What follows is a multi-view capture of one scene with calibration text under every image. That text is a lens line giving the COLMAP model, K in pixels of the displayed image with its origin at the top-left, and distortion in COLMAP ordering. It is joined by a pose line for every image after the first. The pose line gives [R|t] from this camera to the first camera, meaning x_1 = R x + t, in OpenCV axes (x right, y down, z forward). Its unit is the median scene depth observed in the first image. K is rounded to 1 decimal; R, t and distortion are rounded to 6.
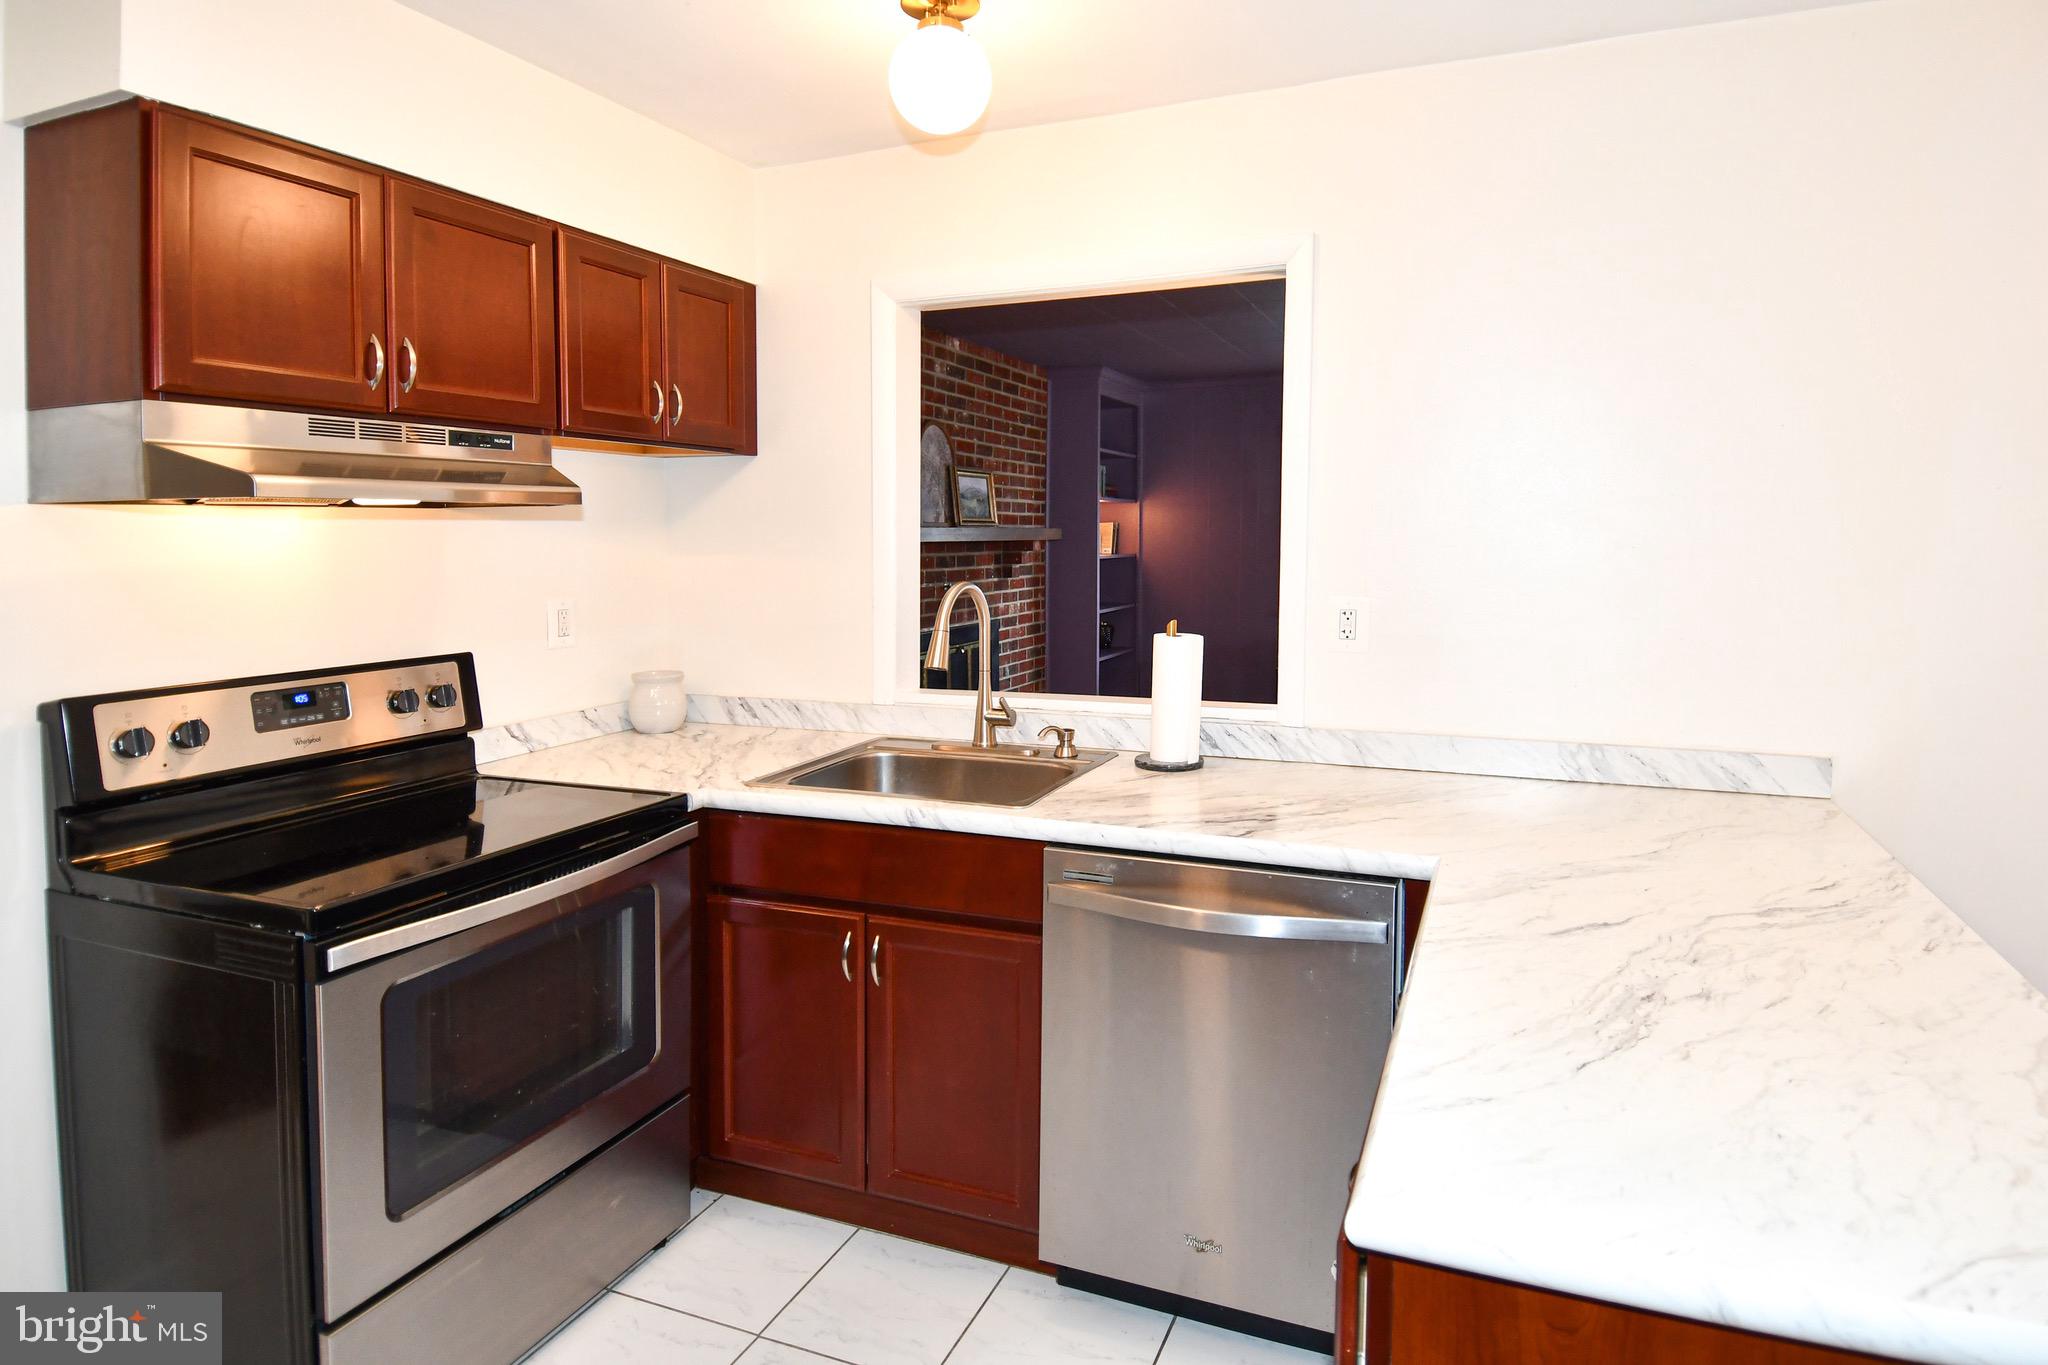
lens RADIAL K [[1115.2, 0, 1033.6], [0, 1115.2, 575.6], [0, 0, 1]] dist [0.041461, -0.042322]
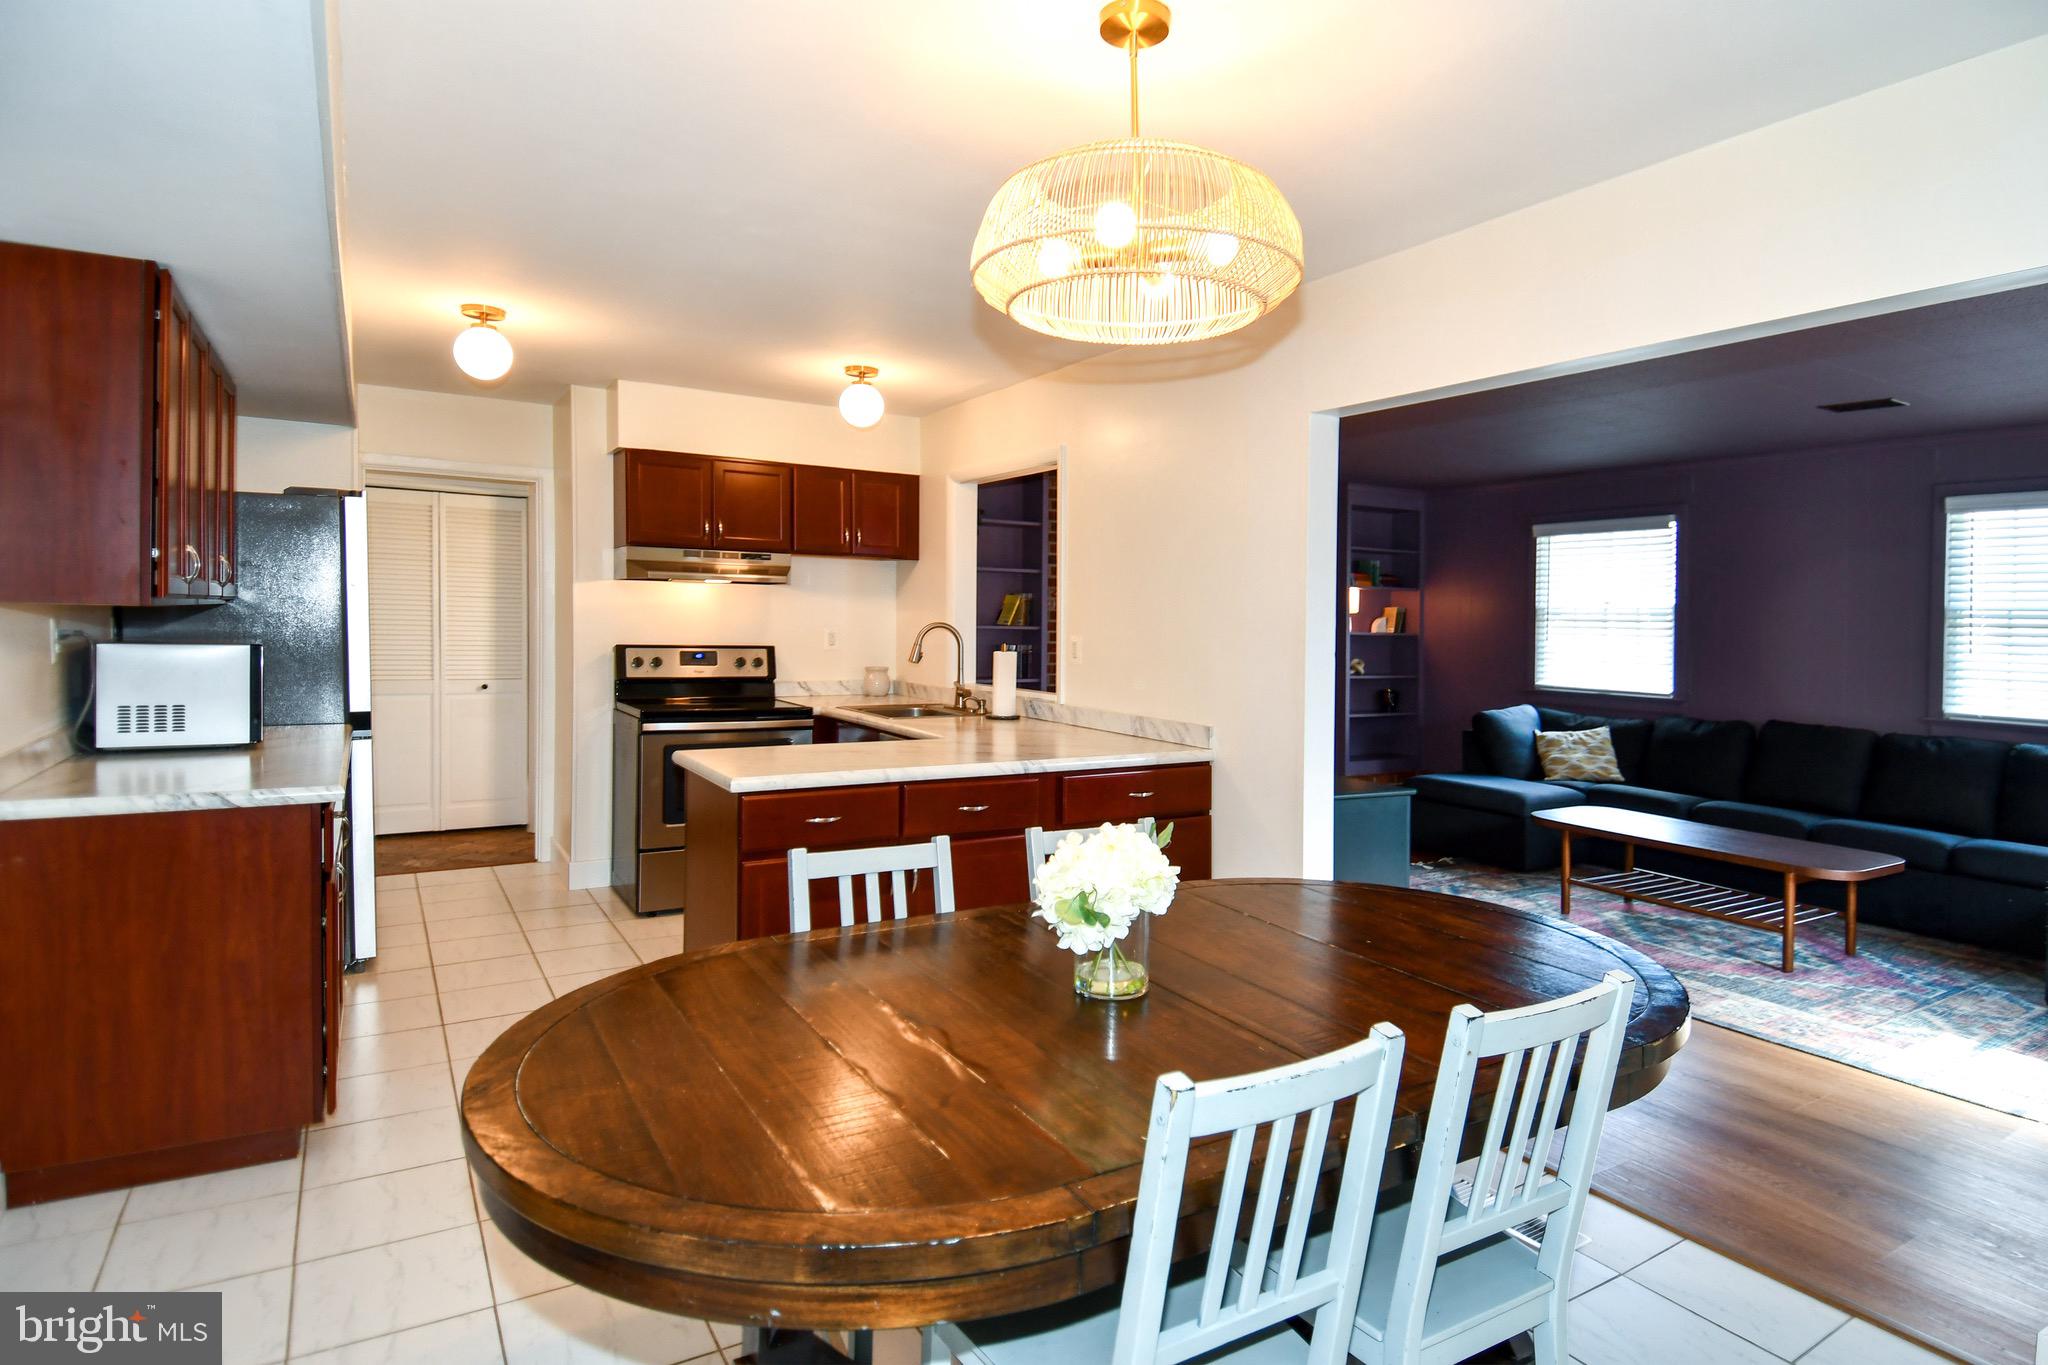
lens RADIAL K [[1064.0, 0, 1040.2], [0, 1064.0, 652.8], [0, 0, 1]] dist [0.003680, -0.000219]
pose [[0.808057, 0.048857, -0.587075, 1.303435], [-0.053897, 0.998507, 0.008913, 0.033927], [0.586634, 0.024439, 0.809484, -0.492354]]
